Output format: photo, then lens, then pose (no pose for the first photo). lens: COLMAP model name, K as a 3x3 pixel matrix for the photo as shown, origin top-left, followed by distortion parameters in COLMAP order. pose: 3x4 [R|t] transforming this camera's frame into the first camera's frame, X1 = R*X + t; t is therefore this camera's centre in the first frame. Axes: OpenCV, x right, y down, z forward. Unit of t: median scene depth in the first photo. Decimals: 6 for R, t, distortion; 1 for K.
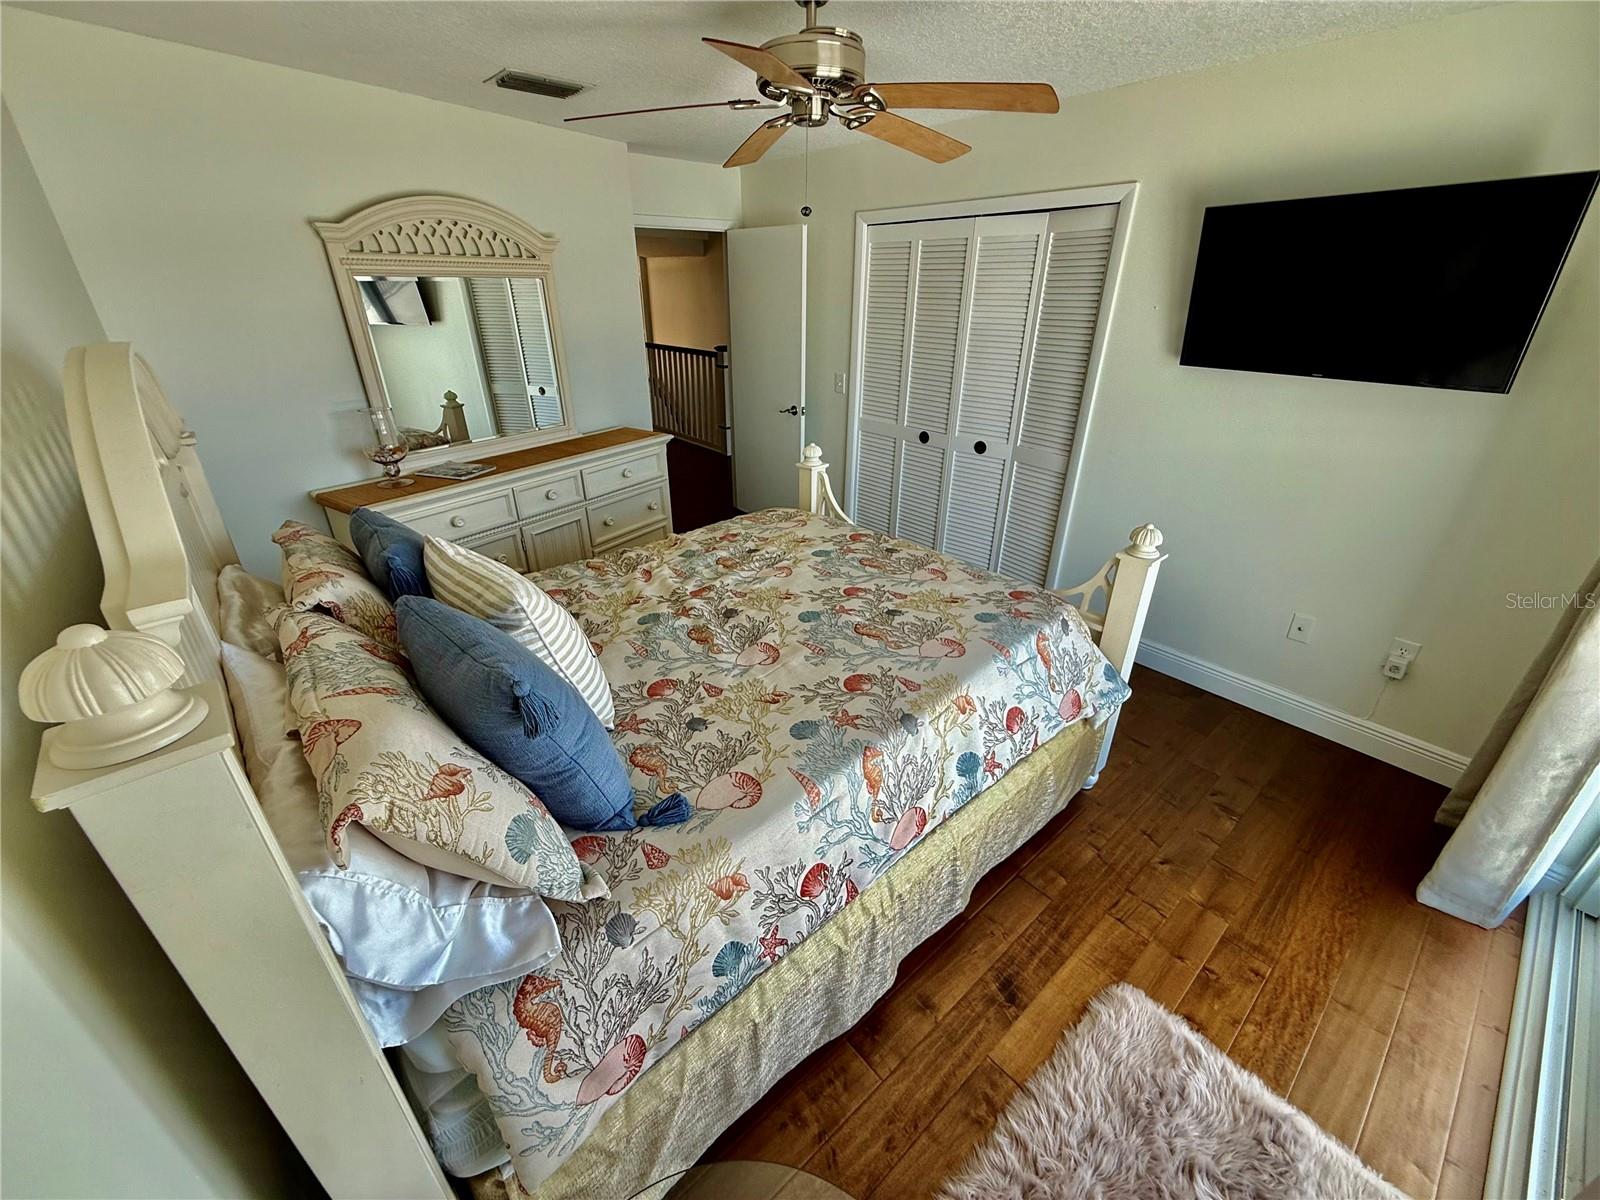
lens RADIAL K [[637.2, 0, 802.8], [0, 637.2, 602.5], [0, 0, 1]] dist [-0.000319, 0.000262]
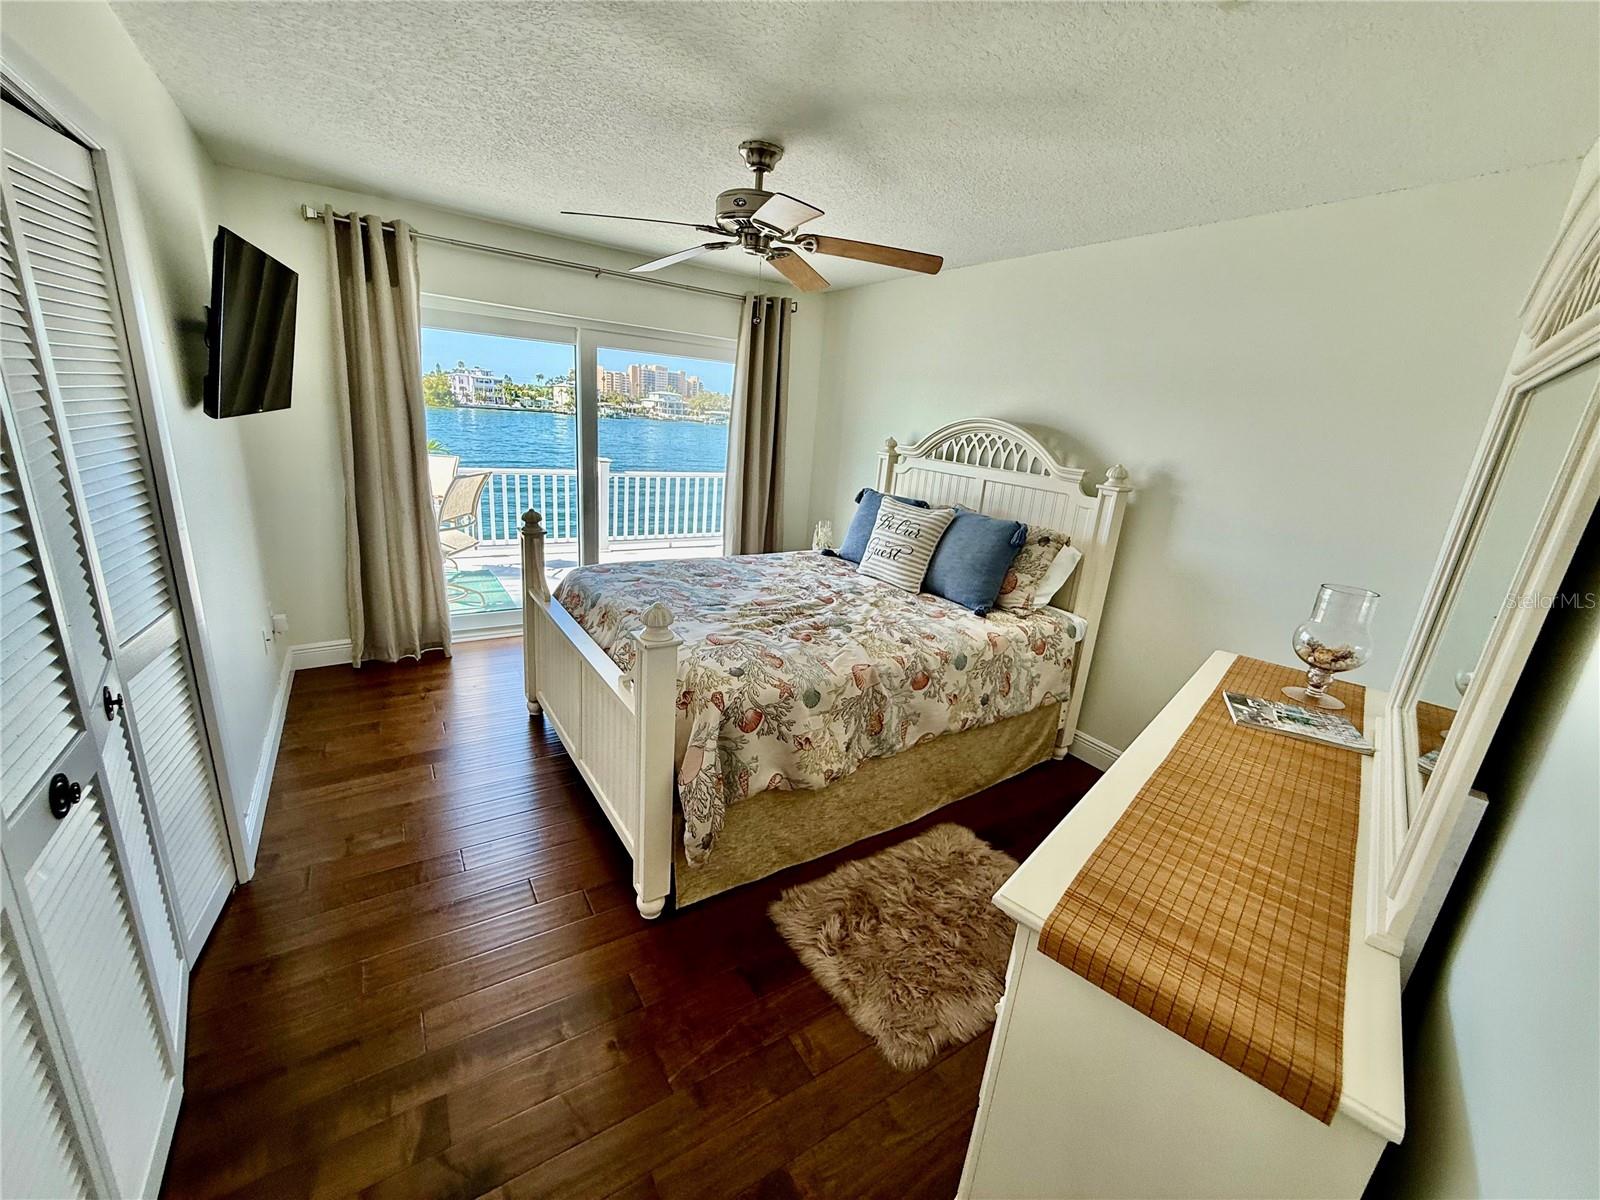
lens RADIAL K [[637.2, 0, 793.4], [0, 637.2, 596.4], [0, 0, 1]] dist [-0.000319, 0.000262]
pose [[-0.987093, -0.109874, 0.116508, -0.263905], [-0.003542, 0.742317, 0.670040, -0.970515], [-0.160106, 0.660979, -0.733125, 2.106990]]
